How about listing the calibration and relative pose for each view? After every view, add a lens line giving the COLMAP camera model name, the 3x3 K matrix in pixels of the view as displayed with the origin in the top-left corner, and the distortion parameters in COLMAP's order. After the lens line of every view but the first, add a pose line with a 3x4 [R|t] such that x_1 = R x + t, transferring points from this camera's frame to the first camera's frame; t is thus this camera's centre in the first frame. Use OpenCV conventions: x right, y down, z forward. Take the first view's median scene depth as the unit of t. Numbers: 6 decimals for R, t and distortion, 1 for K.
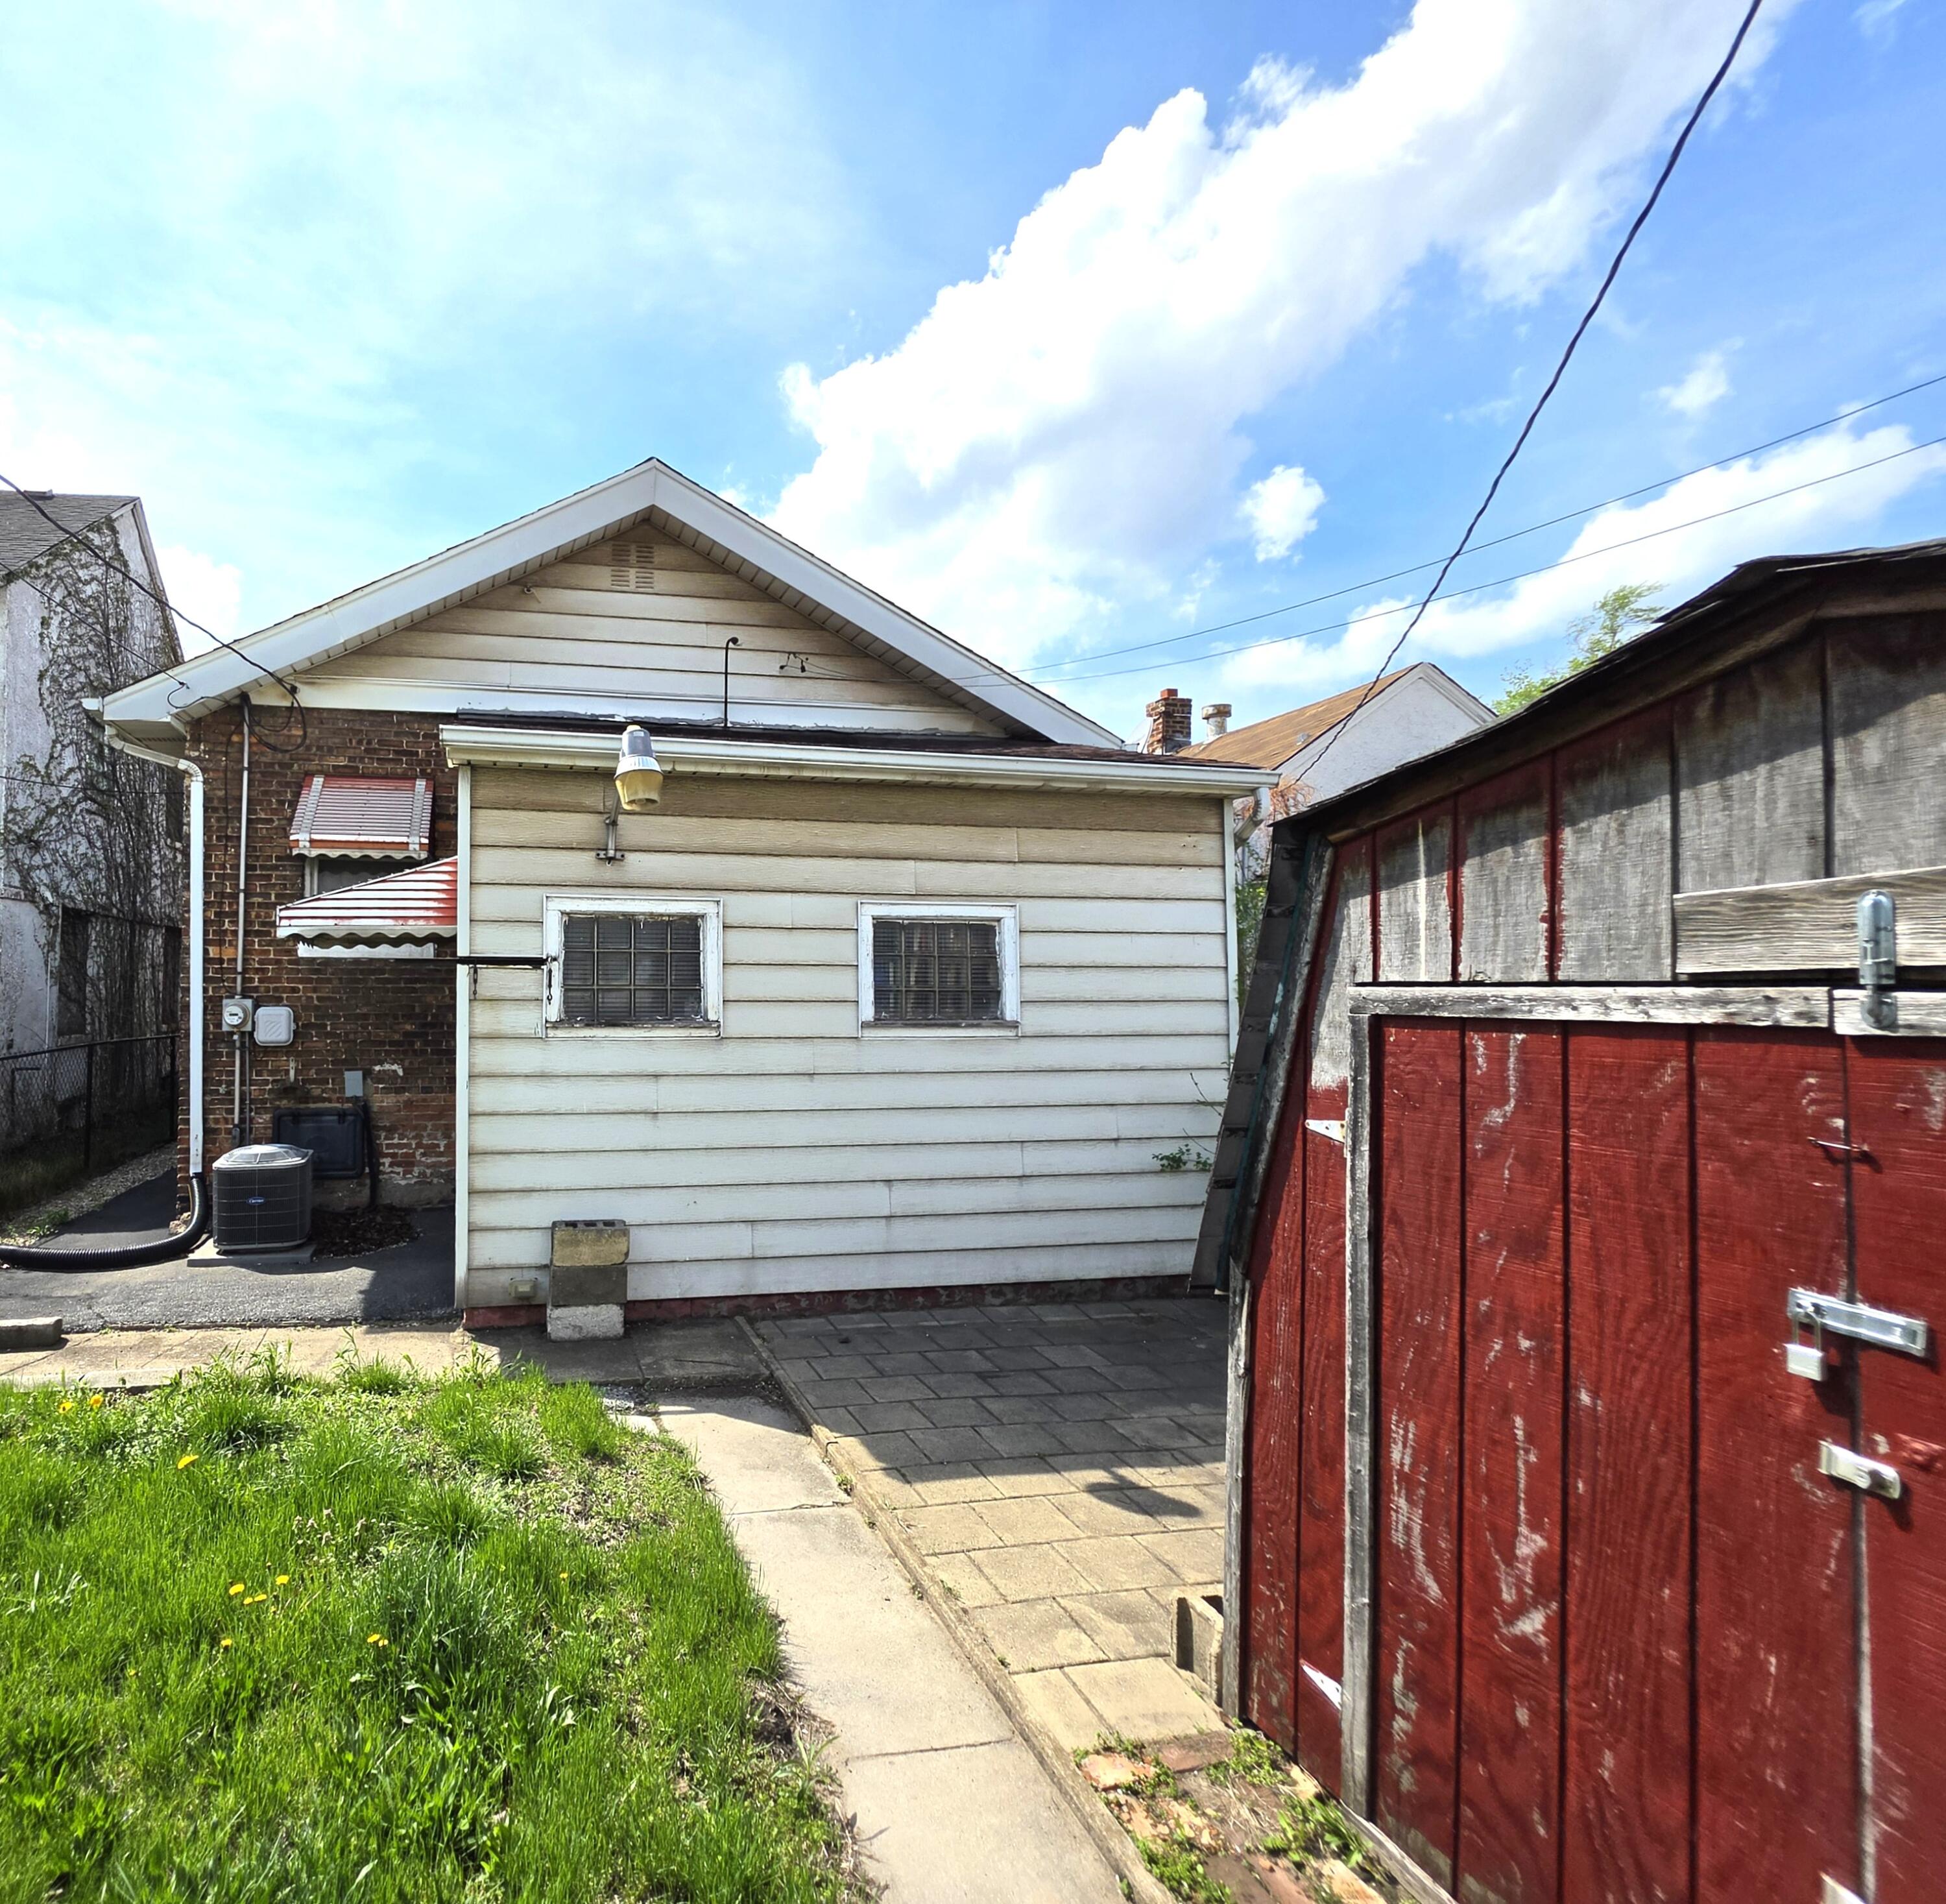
lens RADIAL K [[1228.5, 0, 970.7], [0, 1228.5, 960.9], [0, 0, 1]] dist [0.008646, 0.002810]
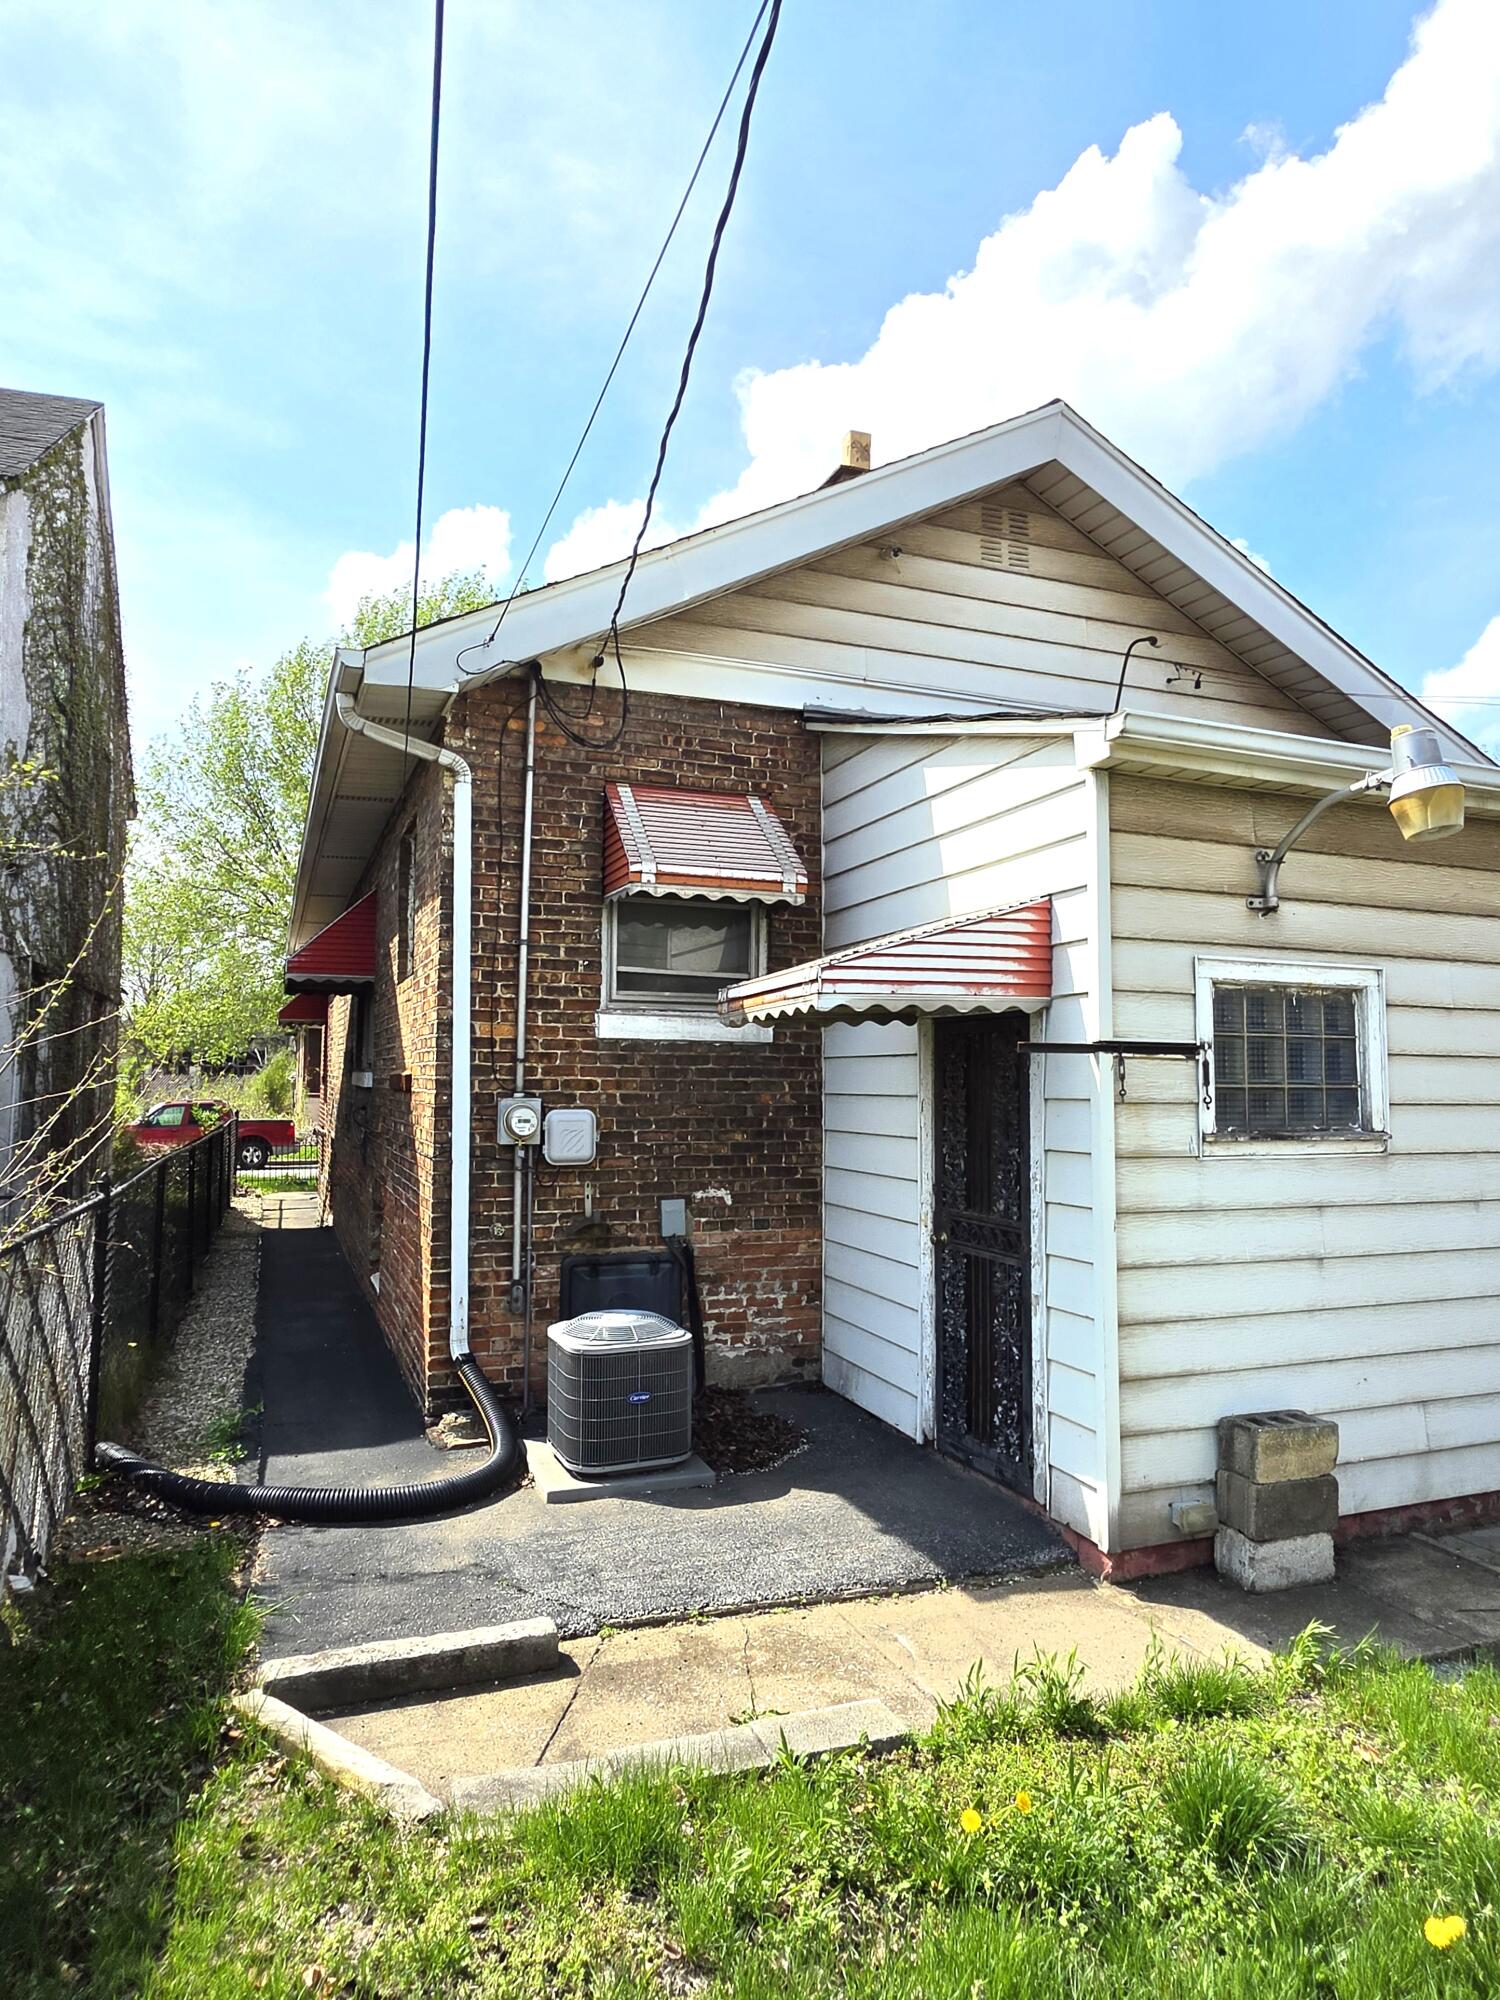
lens RADIAL K [[1263.3, 0, 749.4], [0, 1263.3, 1003.1], [0, 0, 1]] dist [0.004383, -0.008165]
pose [[0.976944, 0.016468, 0.212860, -0.619929], [-0.009131, 0.999331, -0.035408, 0.001616], [-0.213301, 0.032648, 0.976441, 0.277843]]
